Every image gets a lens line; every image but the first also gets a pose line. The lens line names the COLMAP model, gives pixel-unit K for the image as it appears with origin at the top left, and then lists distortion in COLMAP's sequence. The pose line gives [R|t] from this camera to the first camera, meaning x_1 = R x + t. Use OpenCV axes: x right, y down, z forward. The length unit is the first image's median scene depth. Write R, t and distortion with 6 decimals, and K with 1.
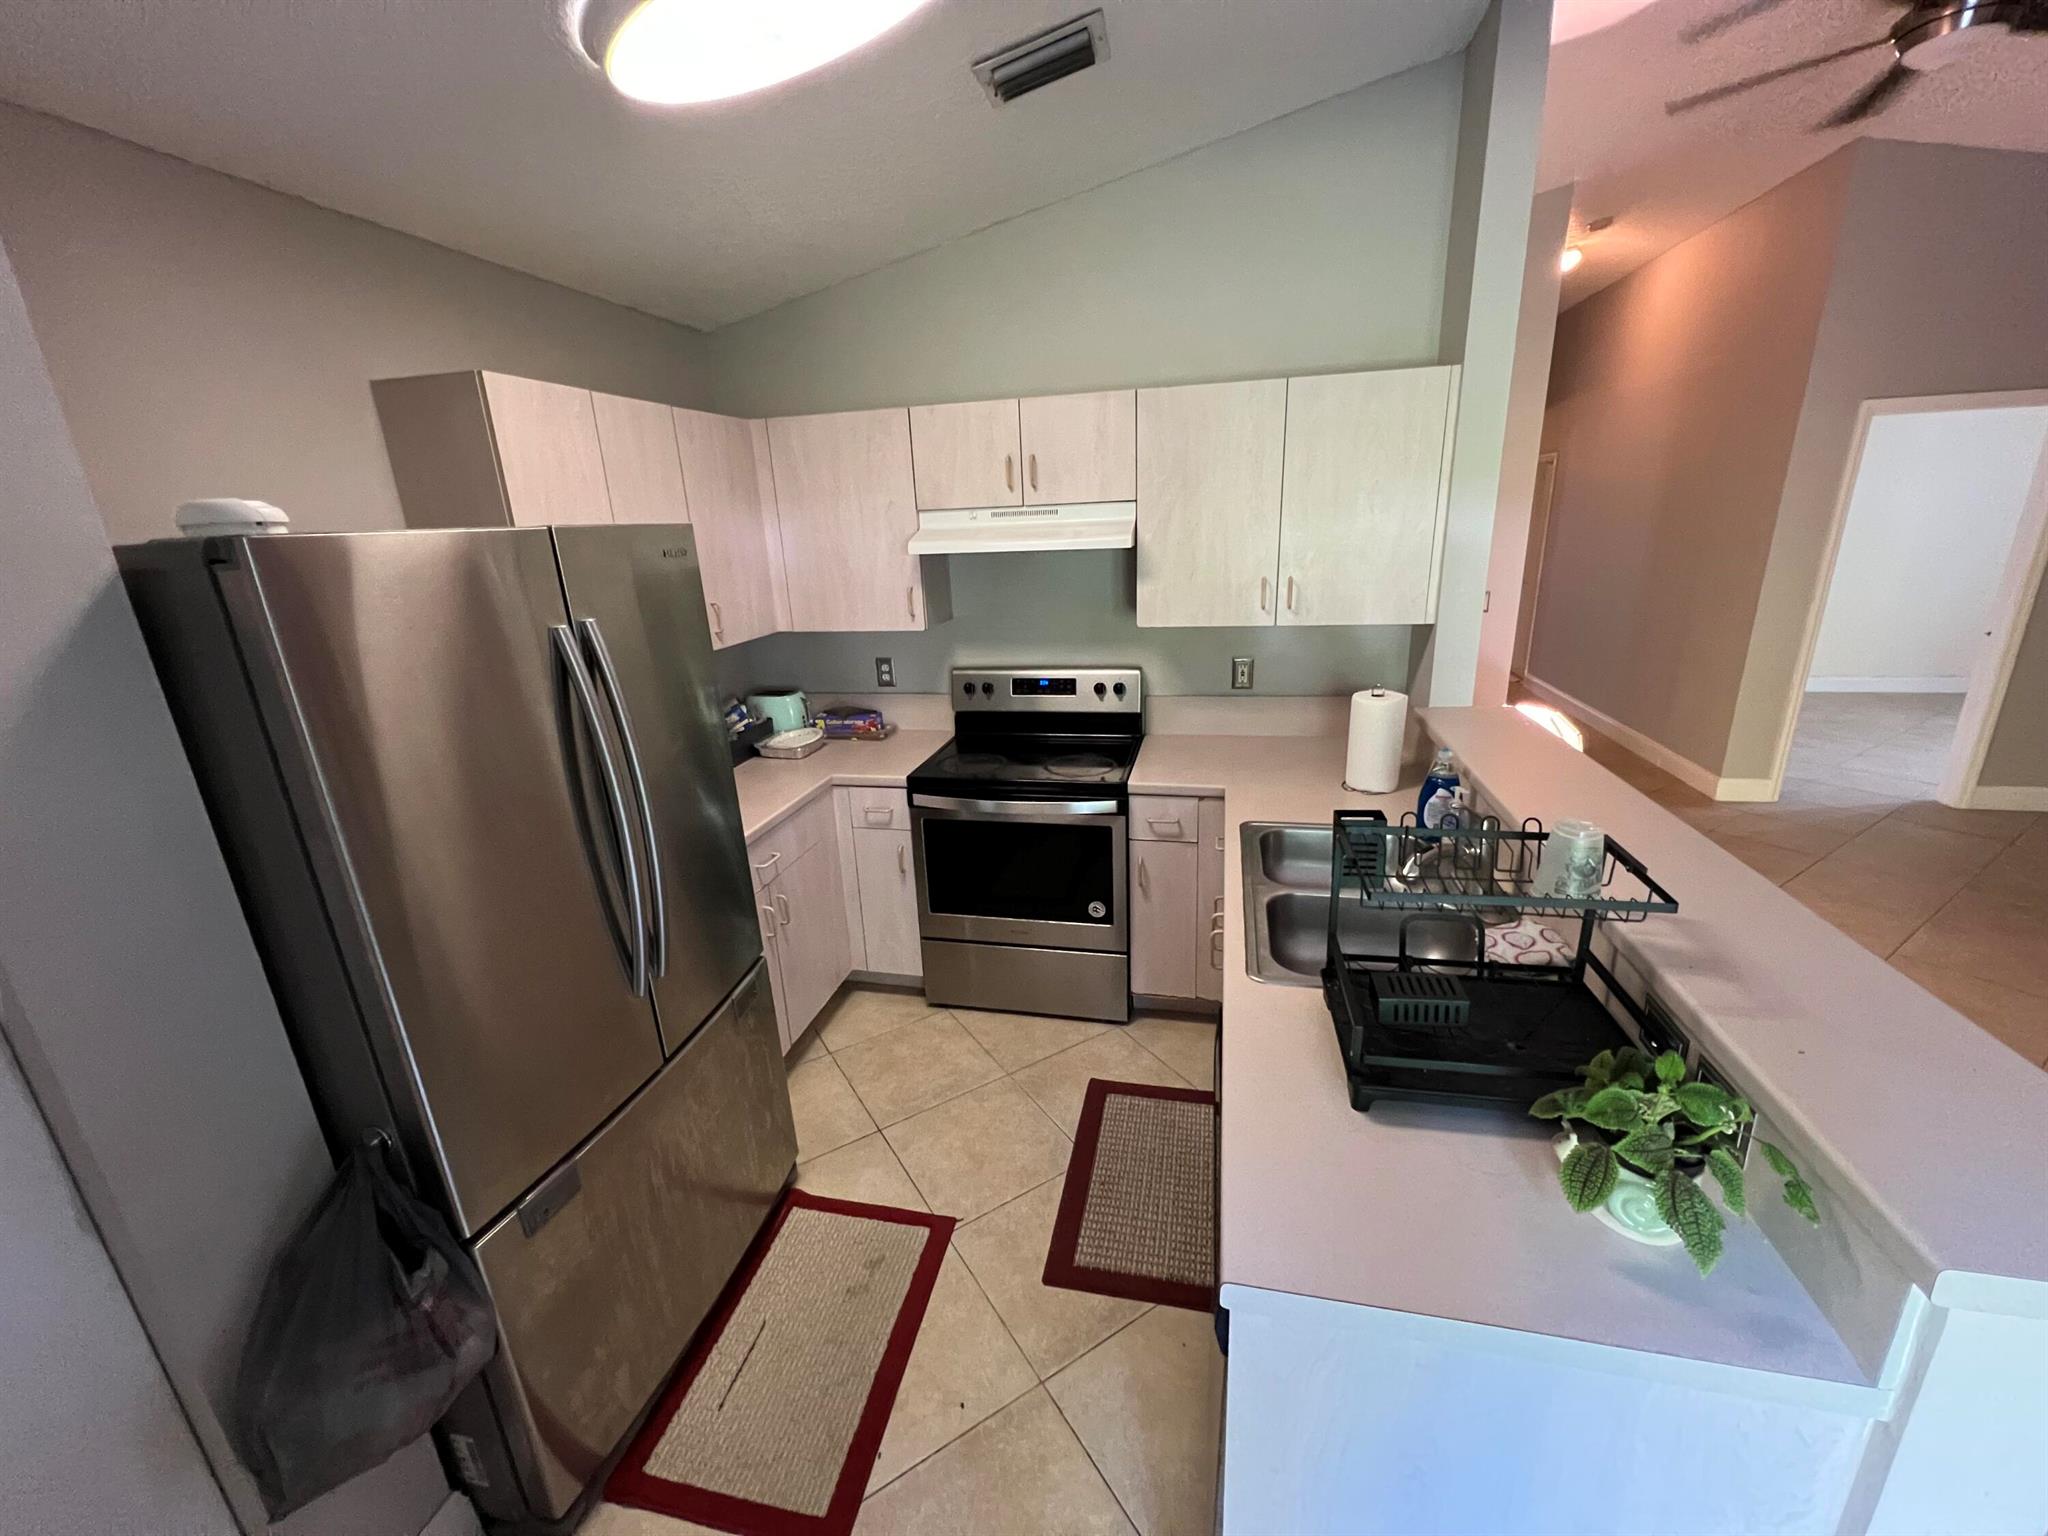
lens RADIAL K [[814.5, 0, 1024.0], [0, 814.5, 768.0], [0, 0, 1]] dist [0.002045, 0.000048]
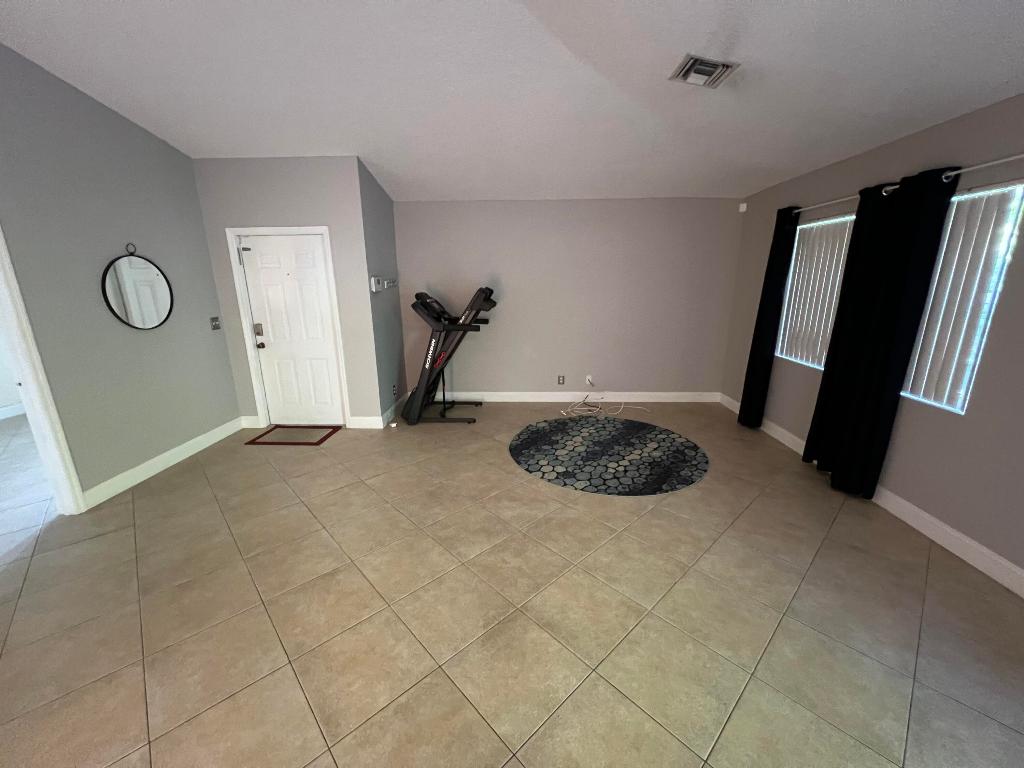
lens RADIAL K [[407.2, 0, 512.0], [0, 407.2, 384.0], [0, 0, 1]] dist [0.002045, 0.000048]
pose [[-0.186678, -0.205780, 0.960628, 0.456500], [0.298453, 0.919724, 0.255016, -0.098619], [-0.935990, 0.334309, -0.110277, 0.380022]]
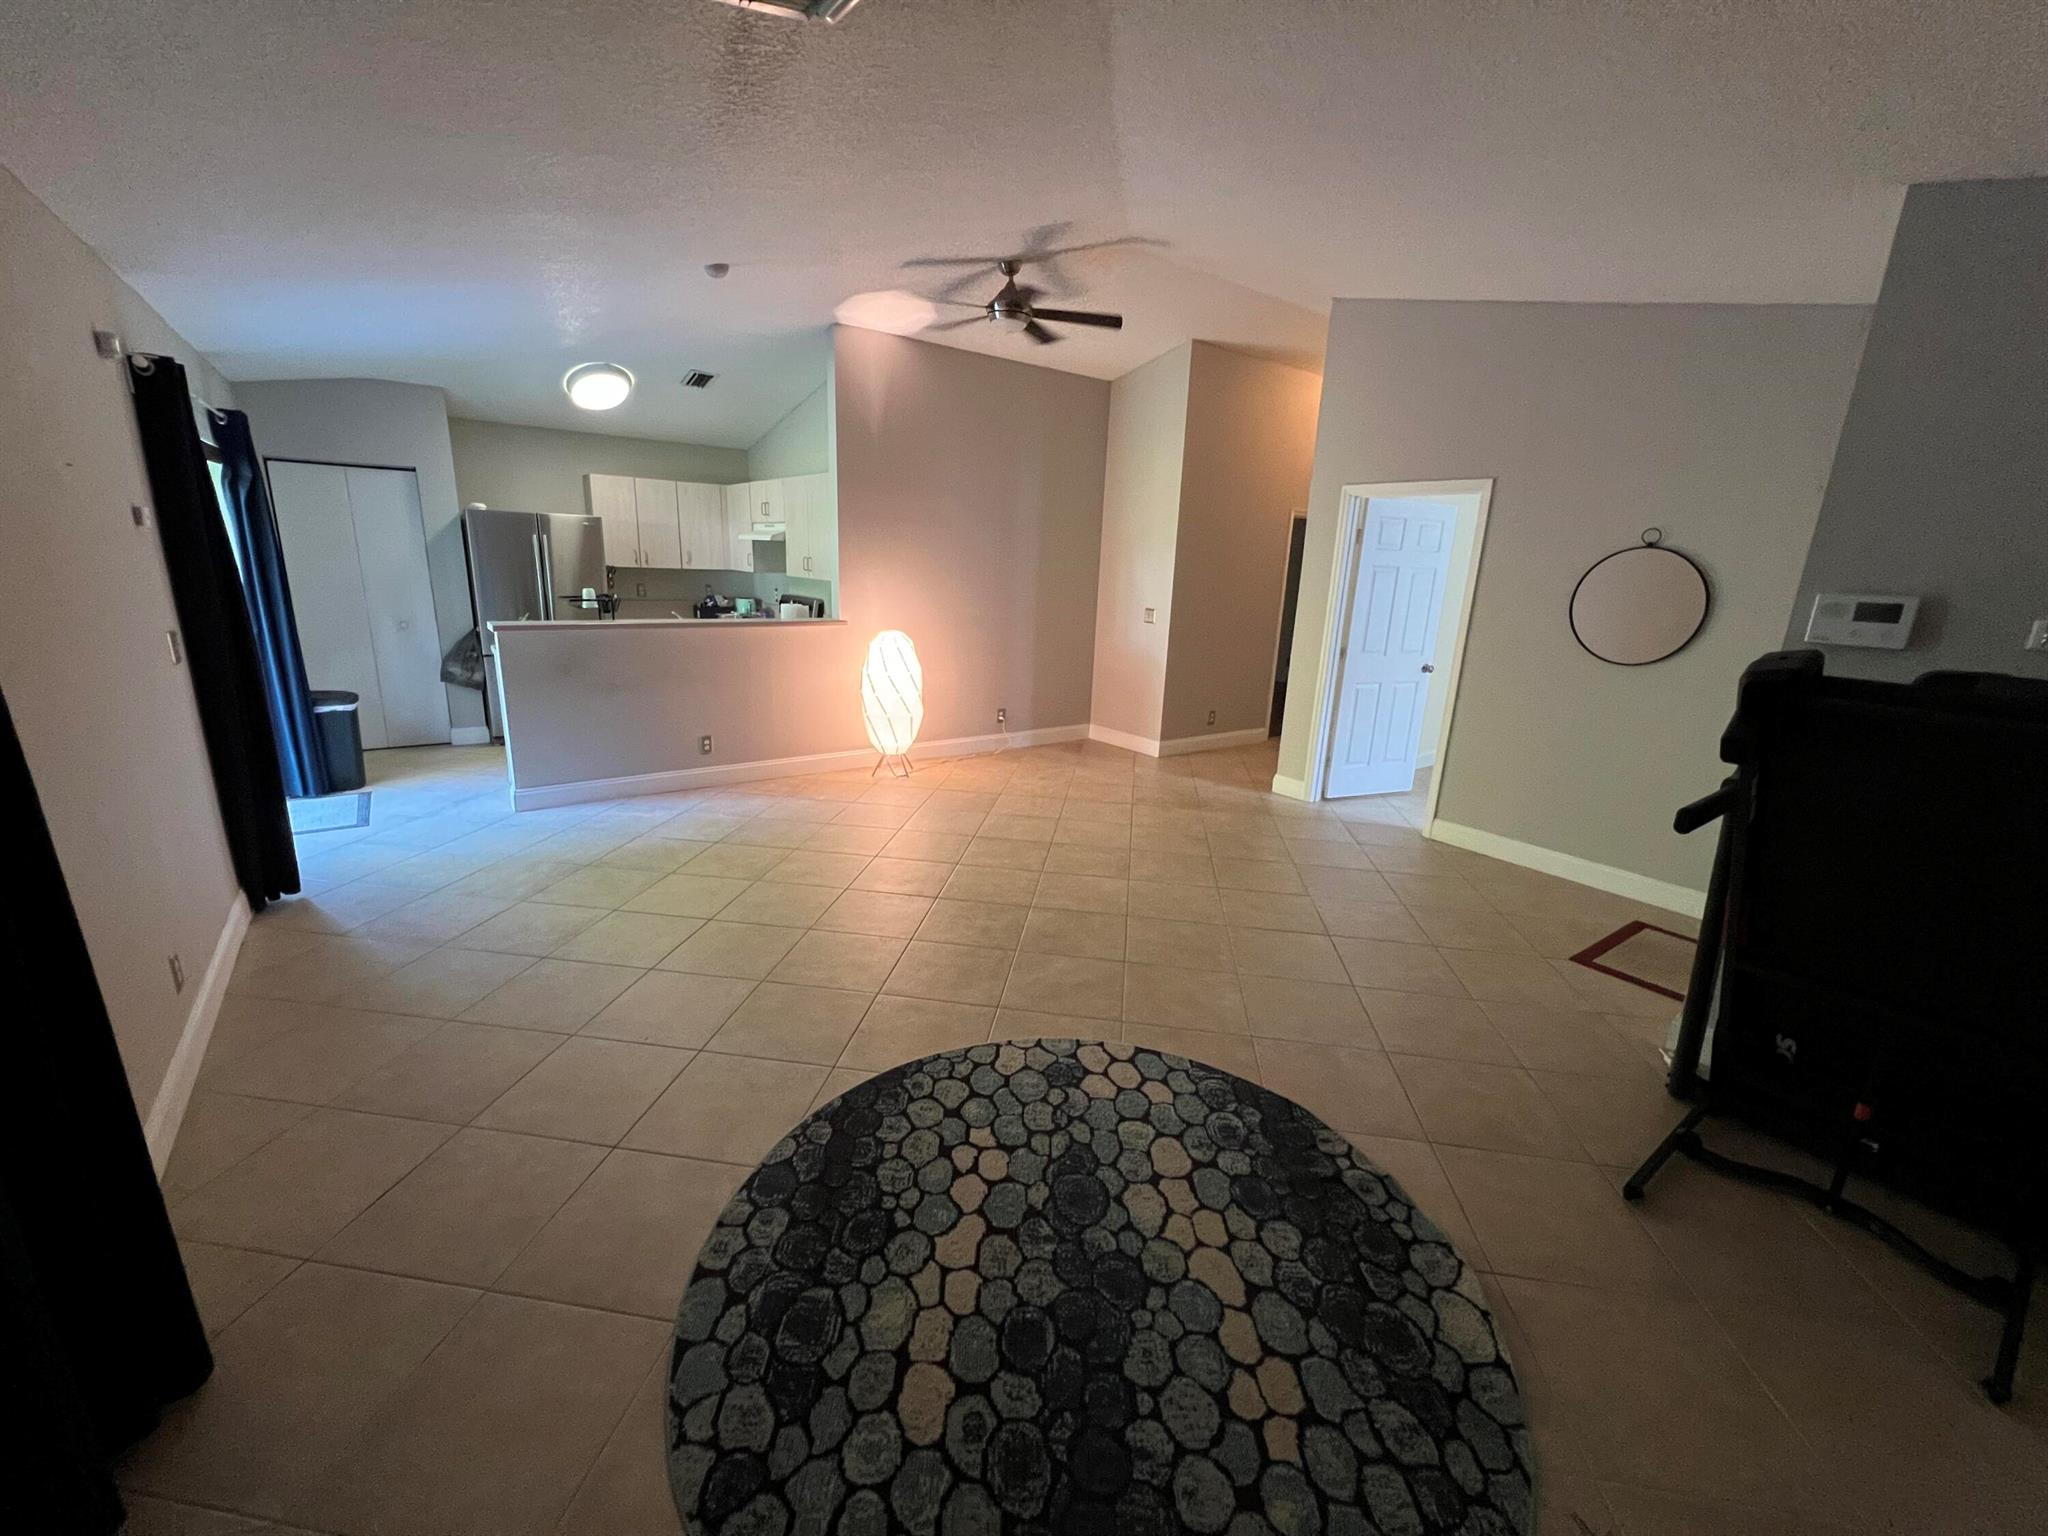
lens RADIAL K [[814.5, 0, 1024.0], [0, 814.5, 768.0], [0, 0, 1]] dist [0.002045, 0.000048]
pose [[0.760834, 0.235552, -0.604688, 1.406991], [-0.257655, 0.964855, 0.051663, 0.043395], [0.595605, 0.116494, 0.794785, -0.250788]]
